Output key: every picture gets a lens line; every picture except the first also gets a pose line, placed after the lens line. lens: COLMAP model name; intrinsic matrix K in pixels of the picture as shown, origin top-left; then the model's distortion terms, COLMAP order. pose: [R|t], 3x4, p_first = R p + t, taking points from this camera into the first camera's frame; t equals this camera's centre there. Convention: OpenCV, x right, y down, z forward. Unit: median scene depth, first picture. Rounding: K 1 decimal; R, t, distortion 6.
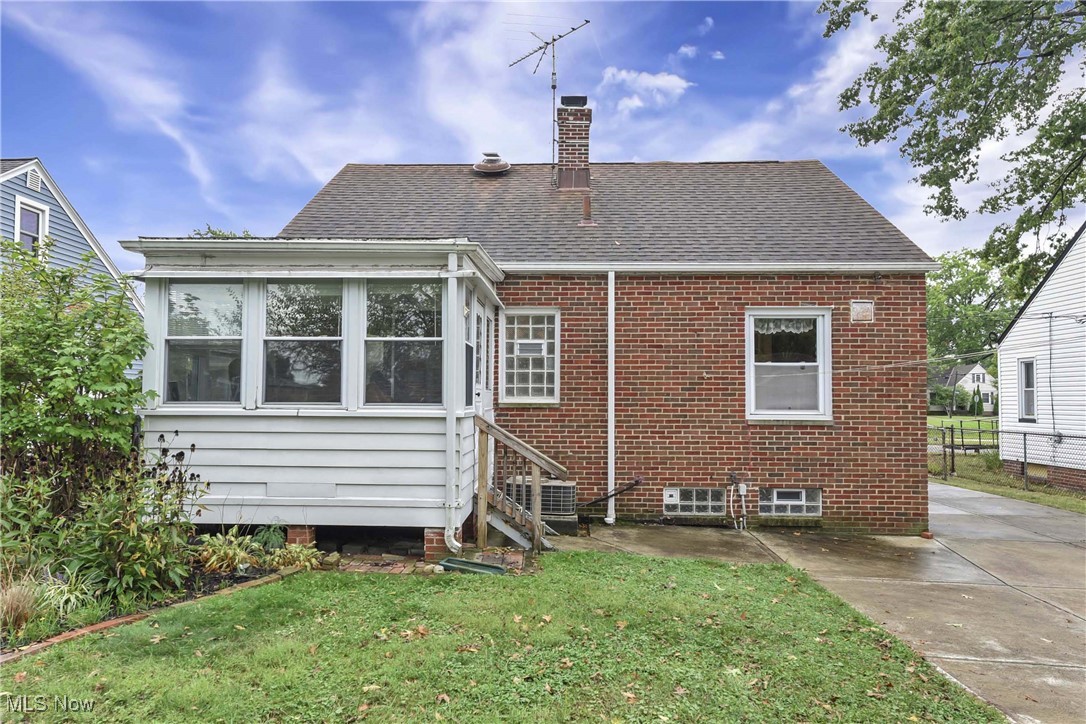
lens RADIAL K [[720.2, 0, 543.0], [0, 720.2, 362.0], [0, 0, 1]] dist [0.000902, 0.000073]
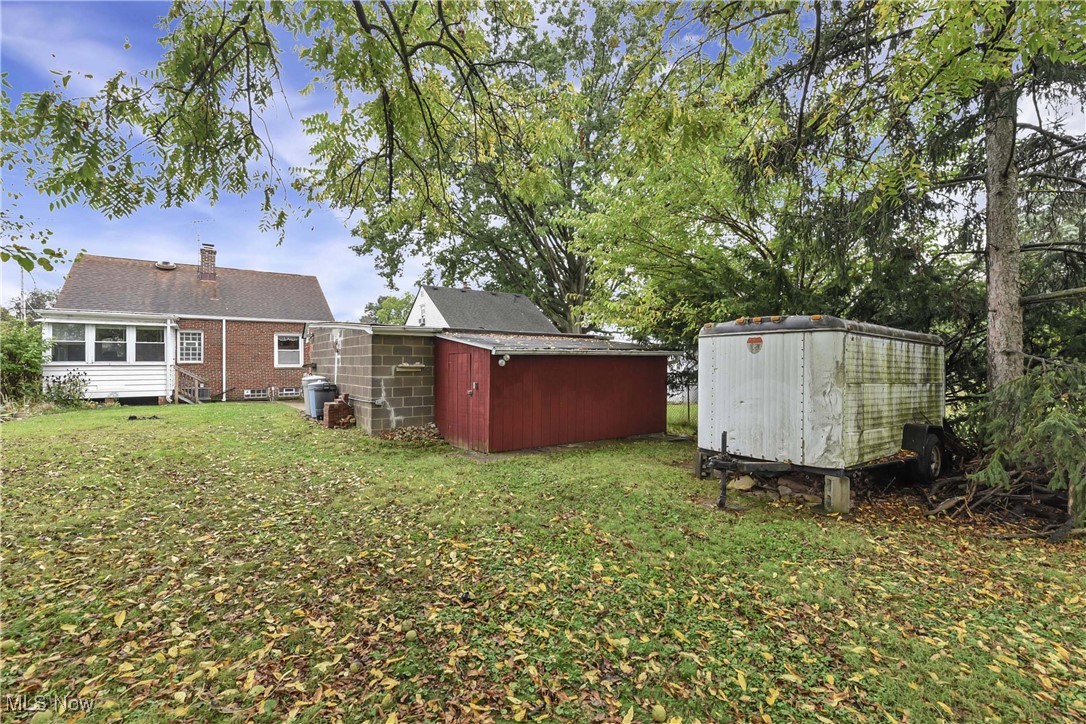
lens RADIAL K [[472.1, 0, 543.0], [0, 472.1, 362.0], [0, 0, 1]] dist [-0.001917, -0.000214]
pose [[0.786481, -0.007285, 0.617571, -0.077146], [-0.014623, 0.999430, 0.030412, -0.026021], [-0.617441, -0.032949, 0.785927, -1.401256]]
